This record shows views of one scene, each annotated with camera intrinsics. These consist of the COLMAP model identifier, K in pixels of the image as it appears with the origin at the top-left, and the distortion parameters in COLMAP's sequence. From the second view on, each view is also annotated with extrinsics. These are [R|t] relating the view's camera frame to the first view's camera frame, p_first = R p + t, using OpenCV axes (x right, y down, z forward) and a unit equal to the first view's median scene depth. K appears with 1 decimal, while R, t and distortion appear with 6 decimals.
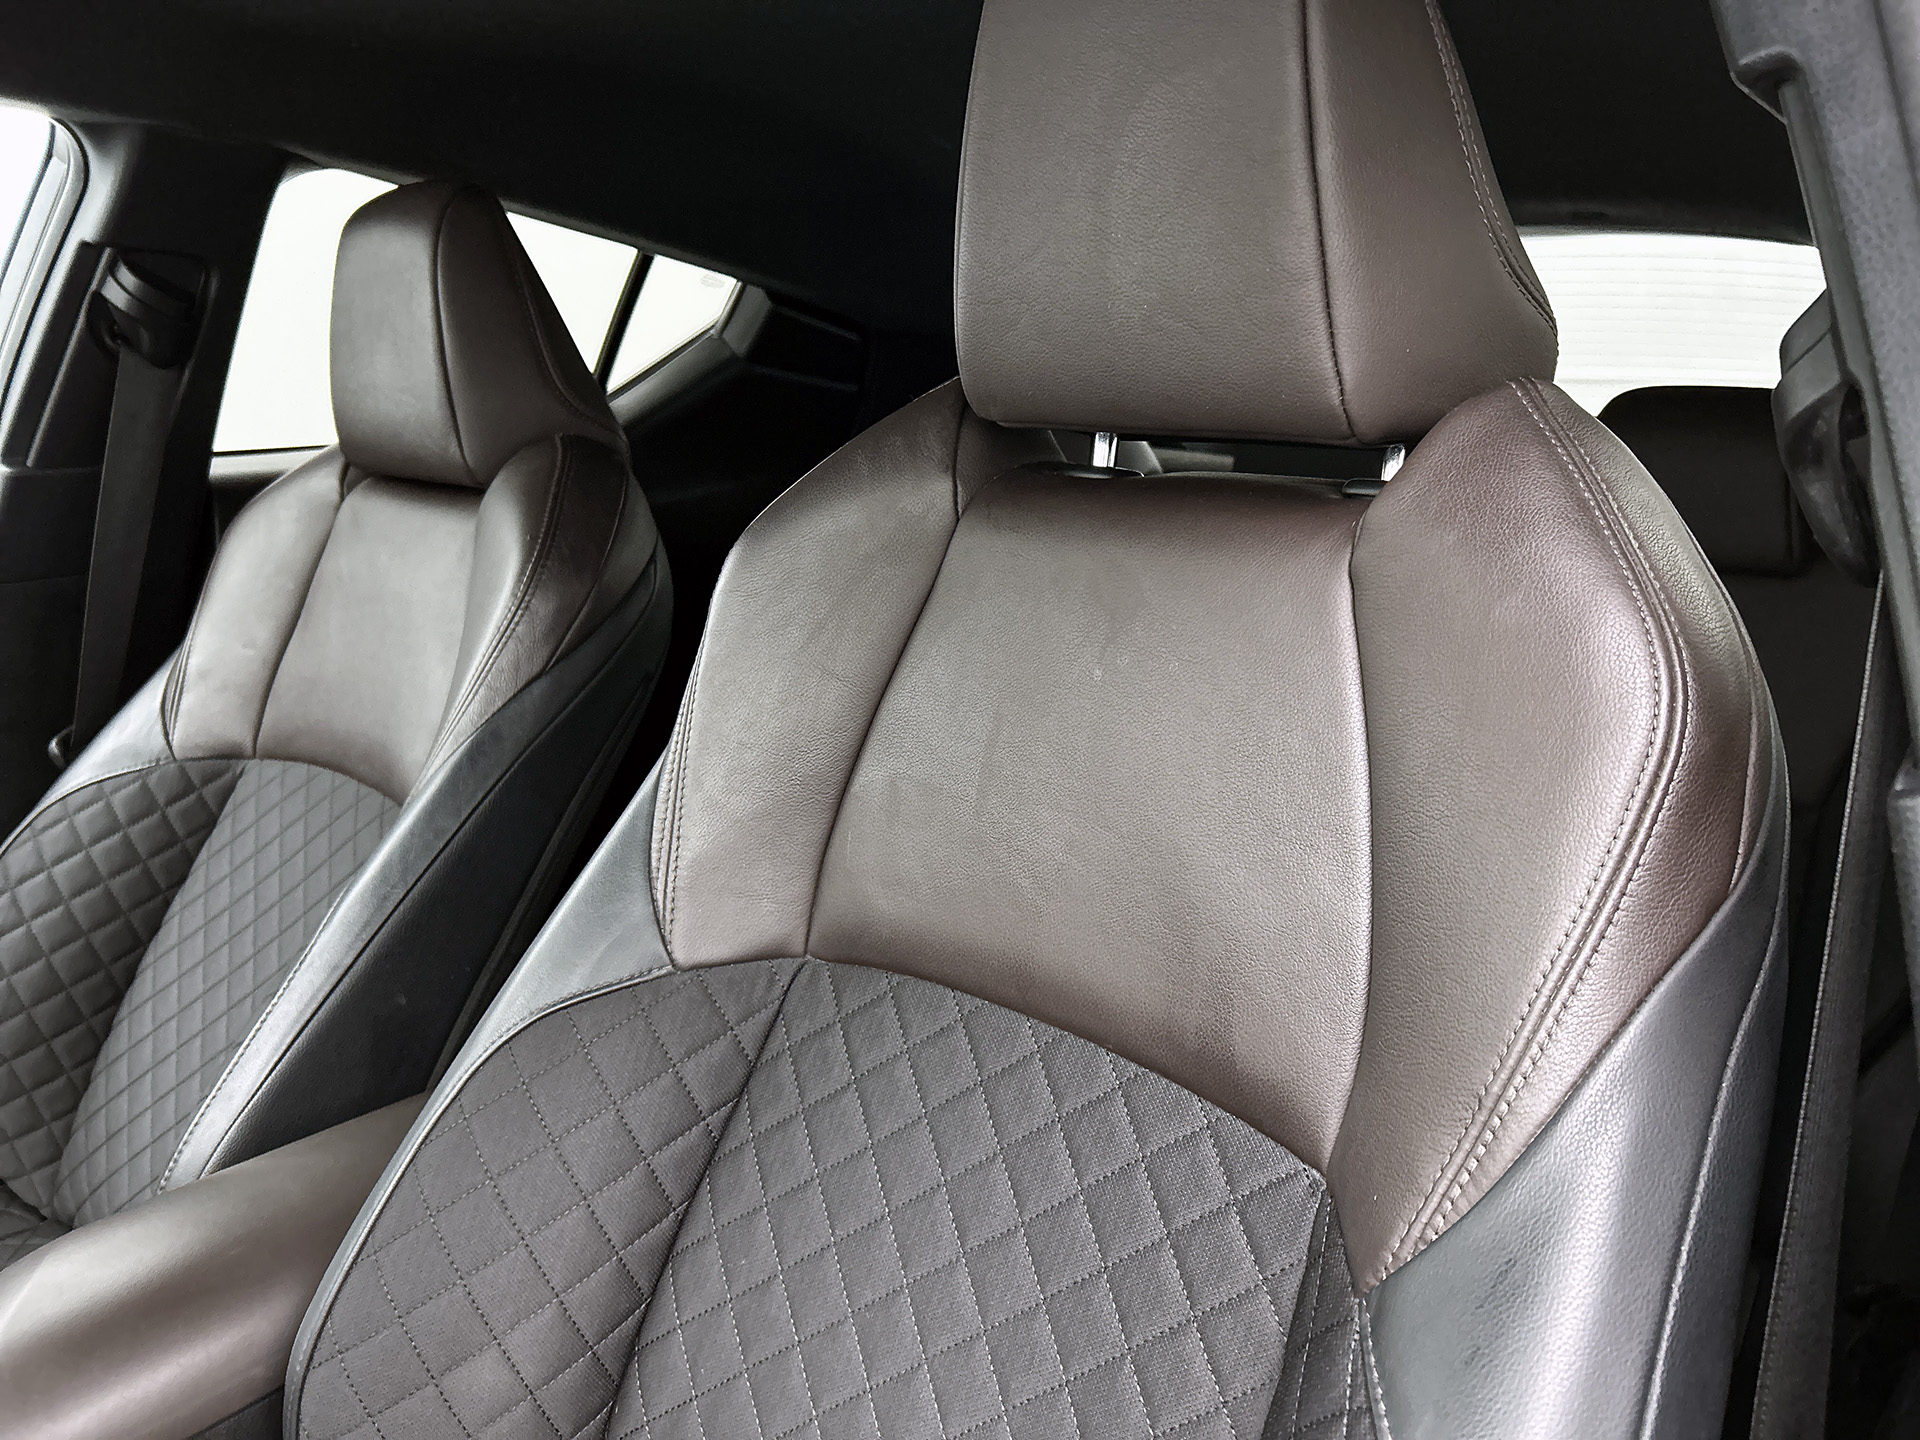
lens RADIAL K [[1460.0, 0, 967.3], [0, 1460.0, 710.1], [0, 0, 1]] dist [0.053072, -0.055177]
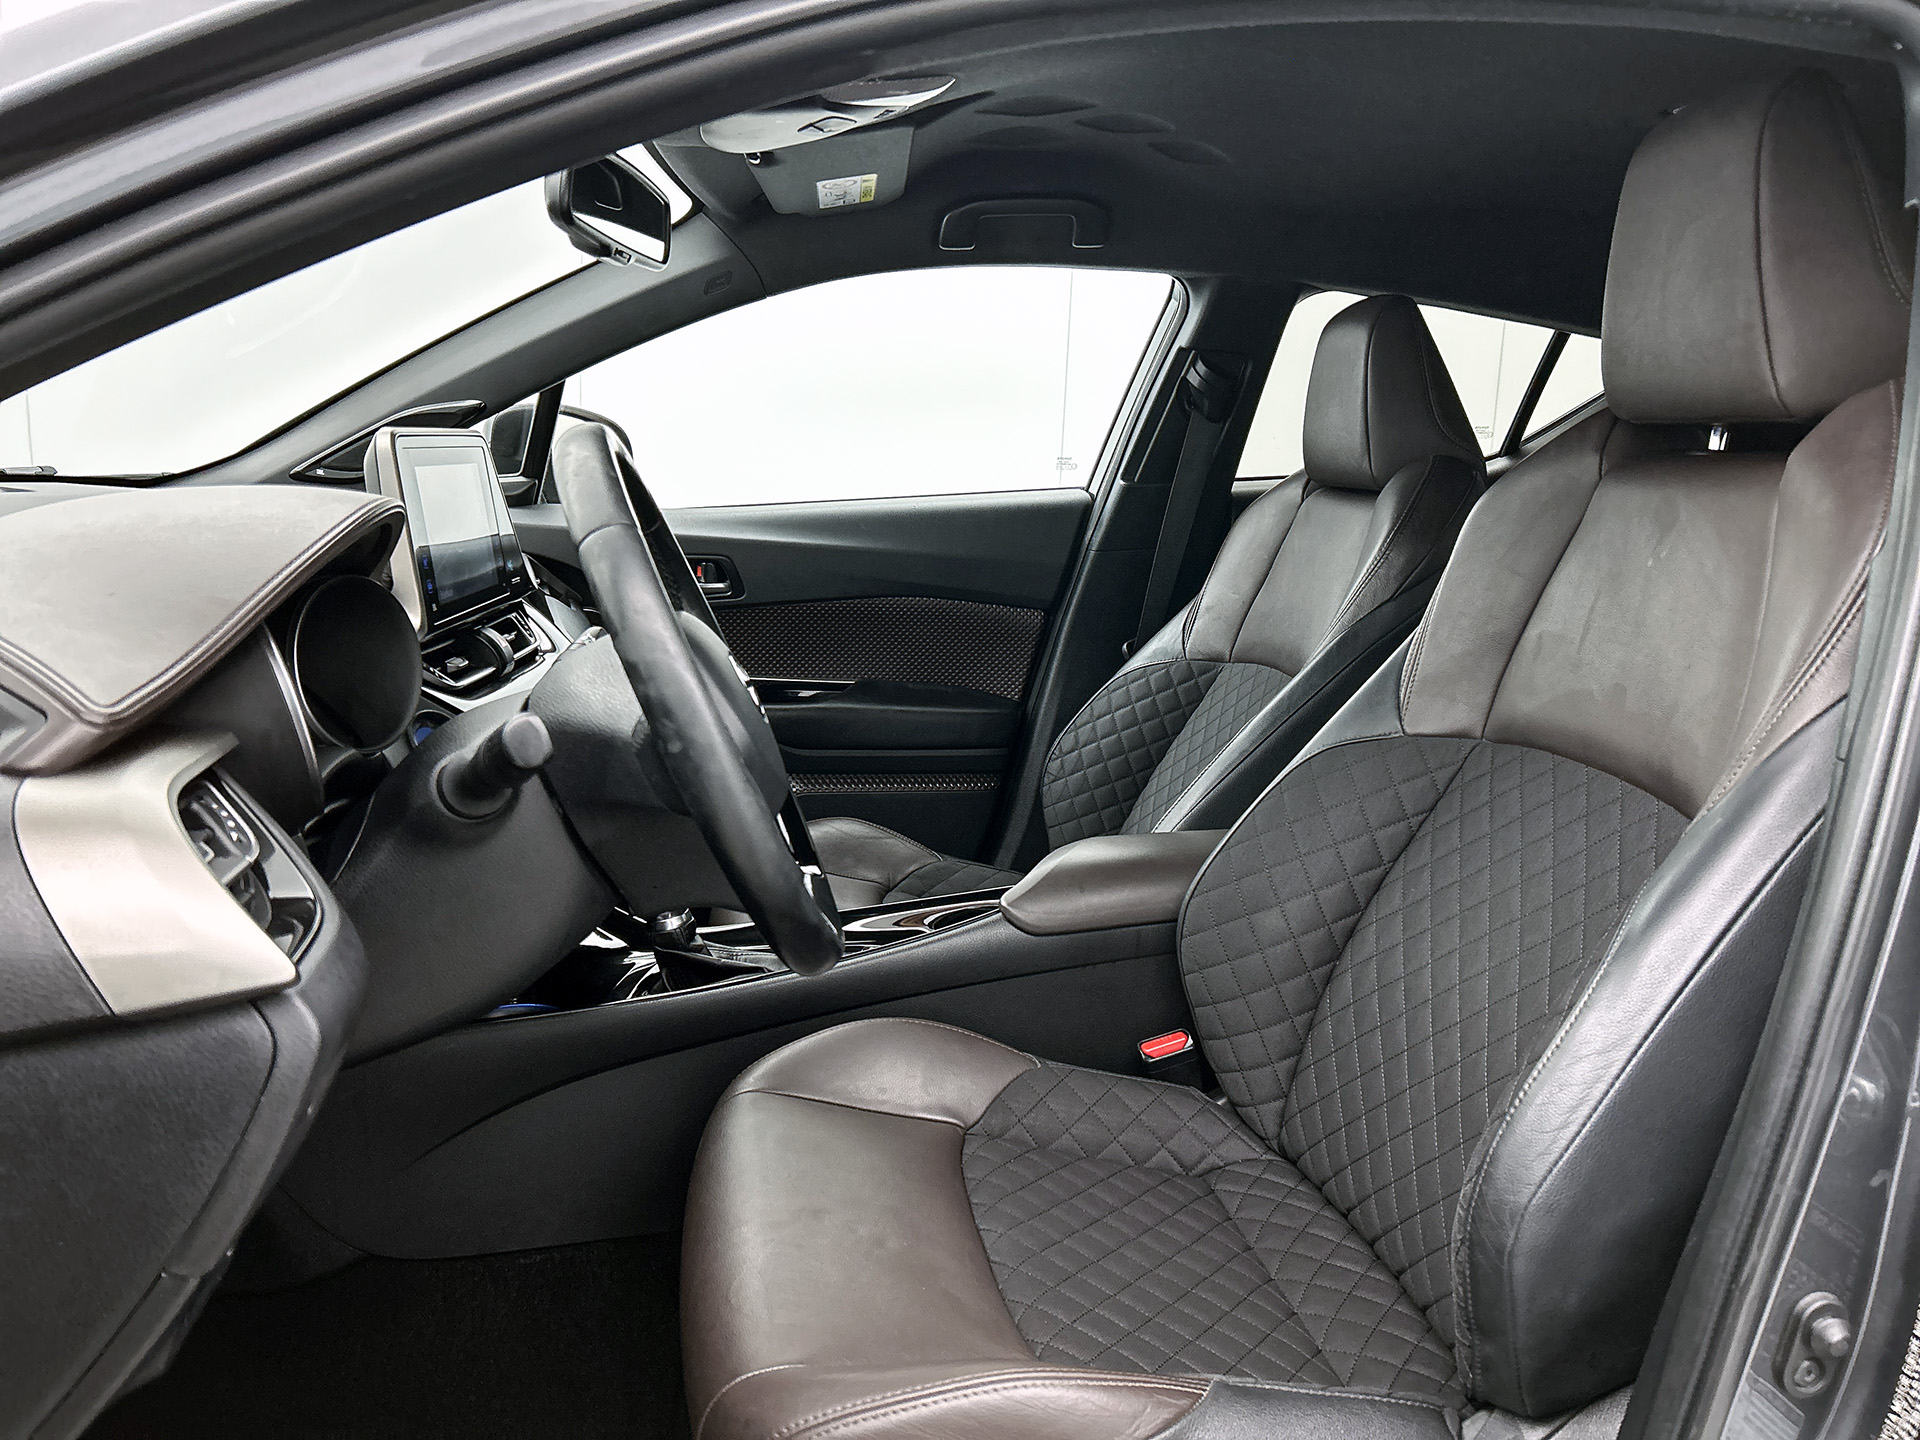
lens RADIAL K [[1460.0, 0, 960.6], [0, 1460.0, 718.3], [0, 0, 1]] dist [0.053072, -0.055177]
pose [[0.778400, 0.103419, -0.619191, 0.299405], [-0.132602, 0.991169, -0.001149, 0.144196], [0.613604, 0.083000, 0.785240, -0.451215]]
